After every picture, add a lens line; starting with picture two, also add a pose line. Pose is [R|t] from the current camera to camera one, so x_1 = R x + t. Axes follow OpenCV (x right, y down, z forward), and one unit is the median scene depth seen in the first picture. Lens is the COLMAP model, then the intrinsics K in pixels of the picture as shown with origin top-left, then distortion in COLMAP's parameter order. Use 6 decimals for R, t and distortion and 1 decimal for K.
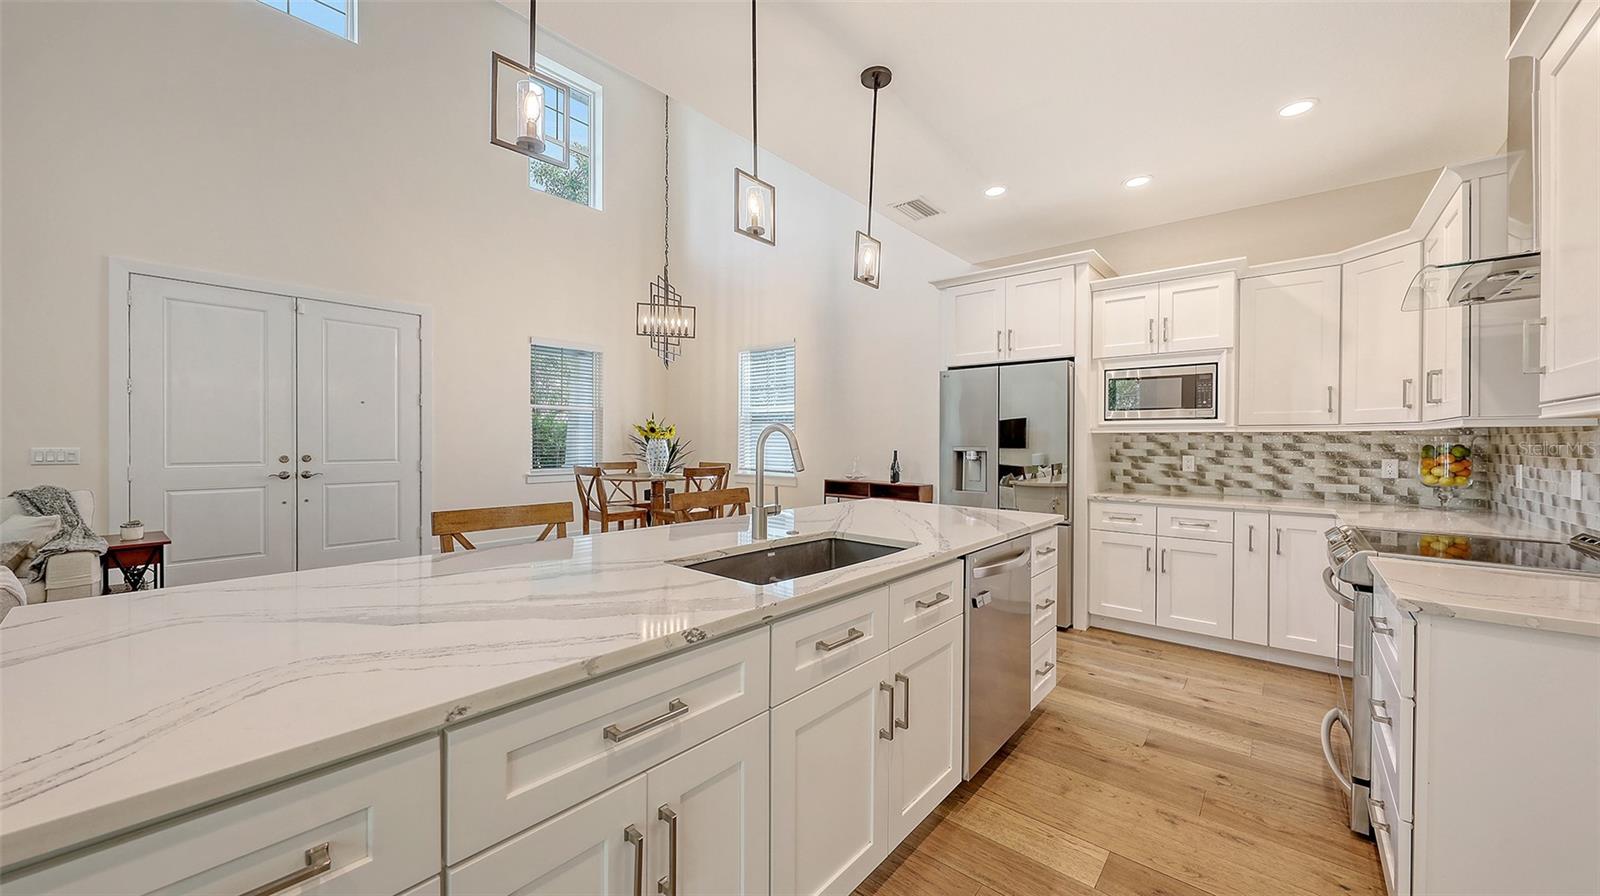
lens RADIAL K [[572.7, 0, 802.5], [0, 572.7, 439.3], [0, 0, 1]] dist [-0.002848, -0.000237]
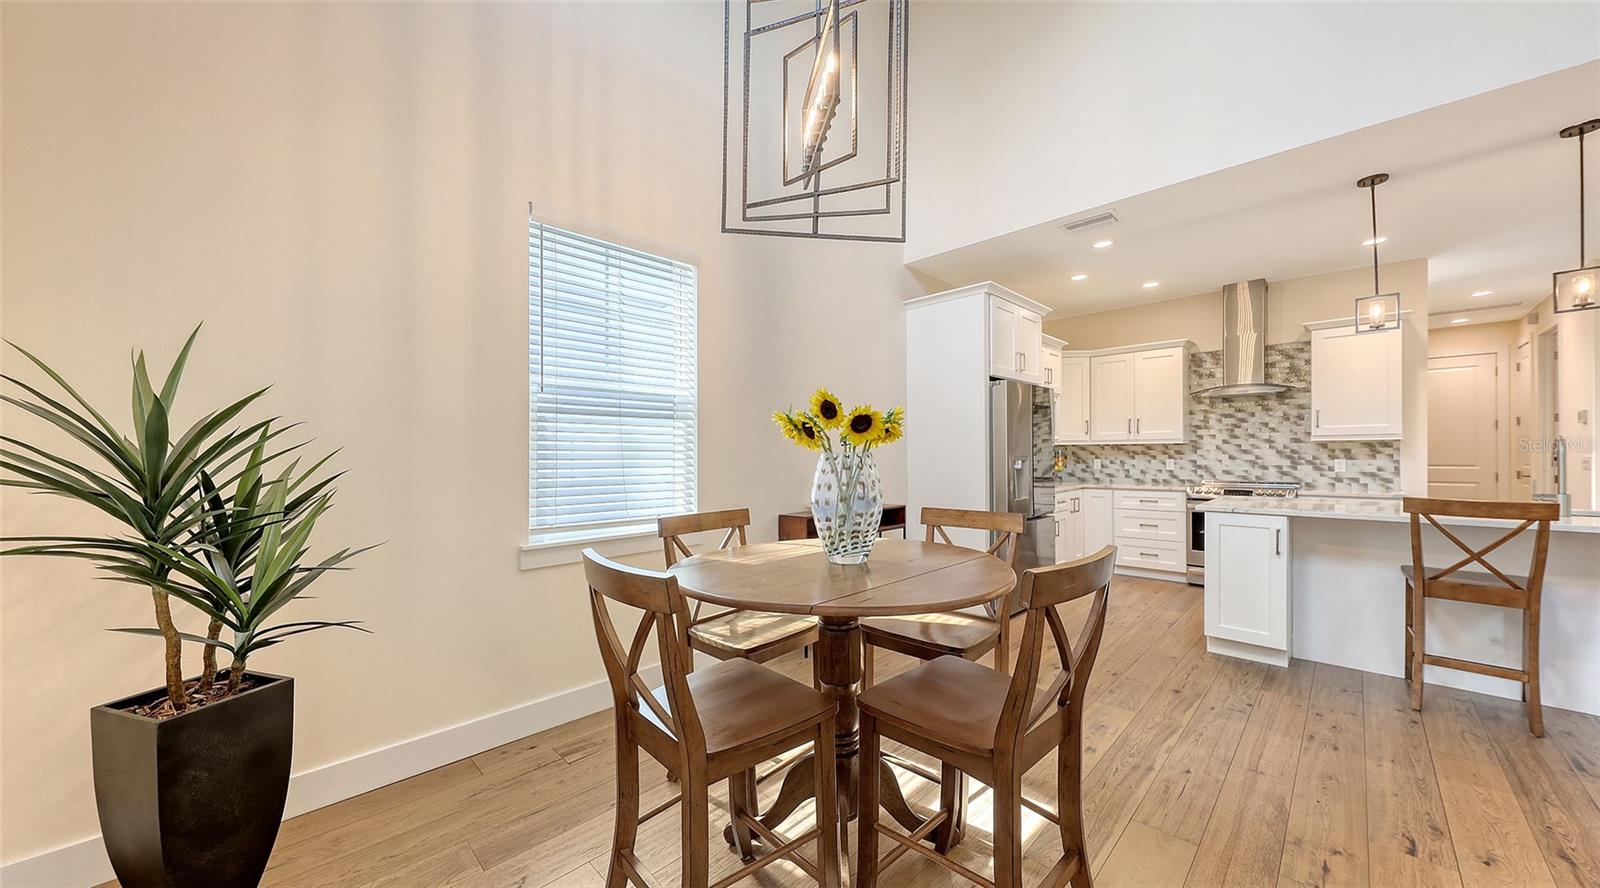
lens RADIAL K [[563.0, 0, 800.0], [0, 563.0, 452.3], [0, 0, 1]] dist [0.006248, -0.002243]
pose [[0.074122, -0.006065, 0.997231, -0.883301], [0.006671, 0.999962, 0.005586, -0.004022], [-0.997227, 0.006239, 0.074160, 1.505450]]
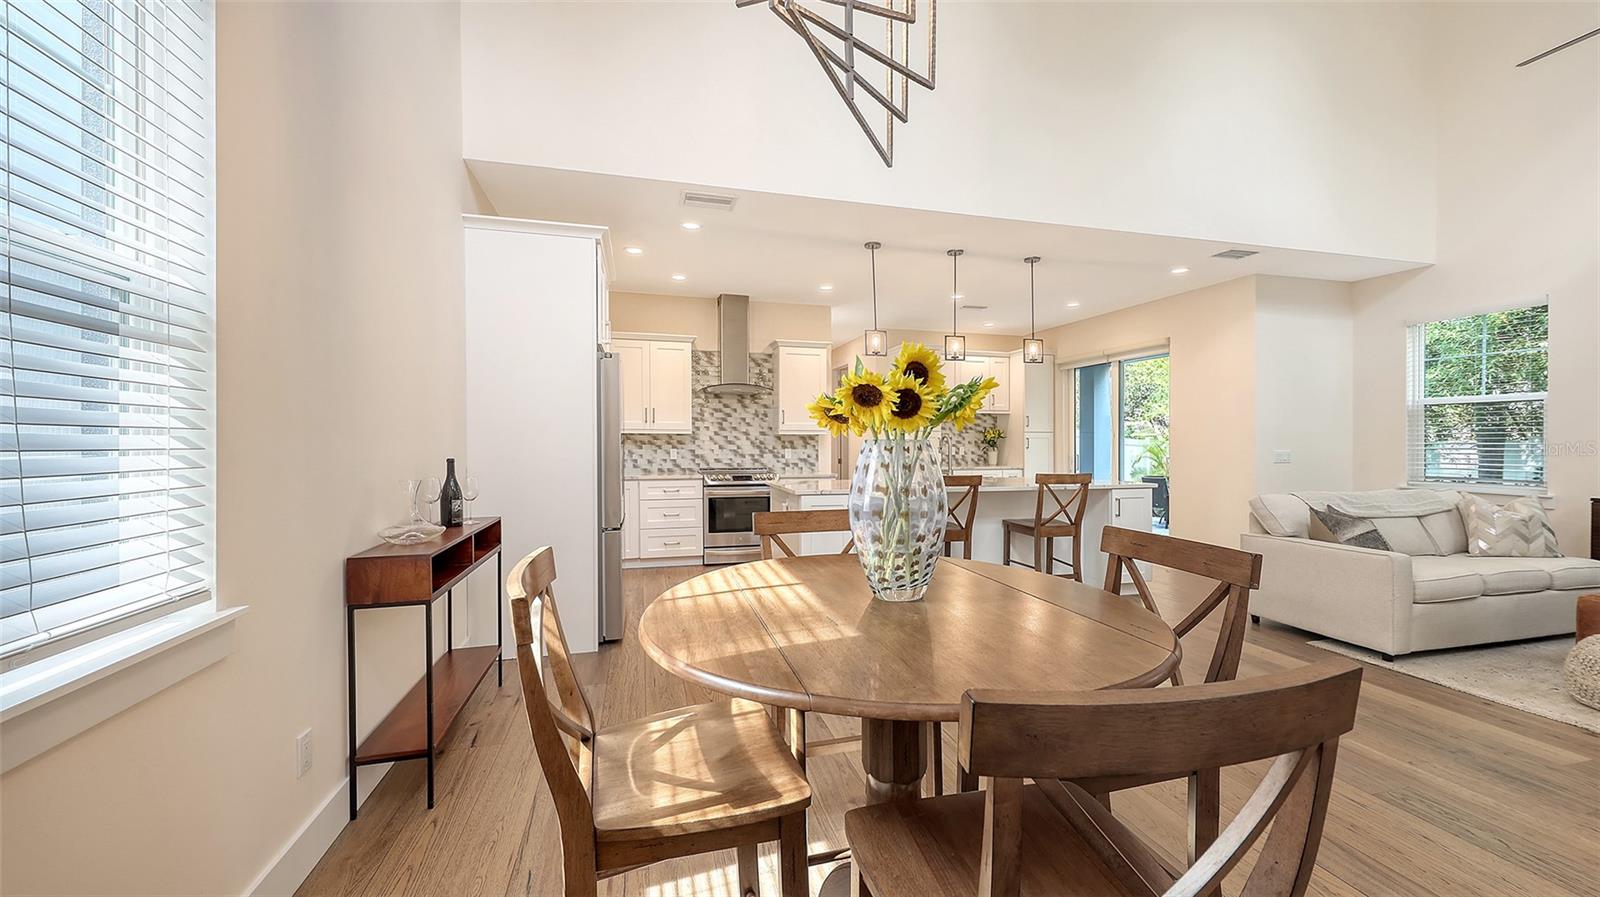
lens RADIAL K [[611.0, 0, 808.4], [0, 611.0, 436.7], [0, 0, 1]] dist [-0.002922, 0.000488]
pose [[-0.827170, -0.005060, 0.561929, -0.550303], [-0.009662, 0.999940, -0.005219, 0.000575], [-0.561868, -0.009746, -0.827169, 1.842391]]
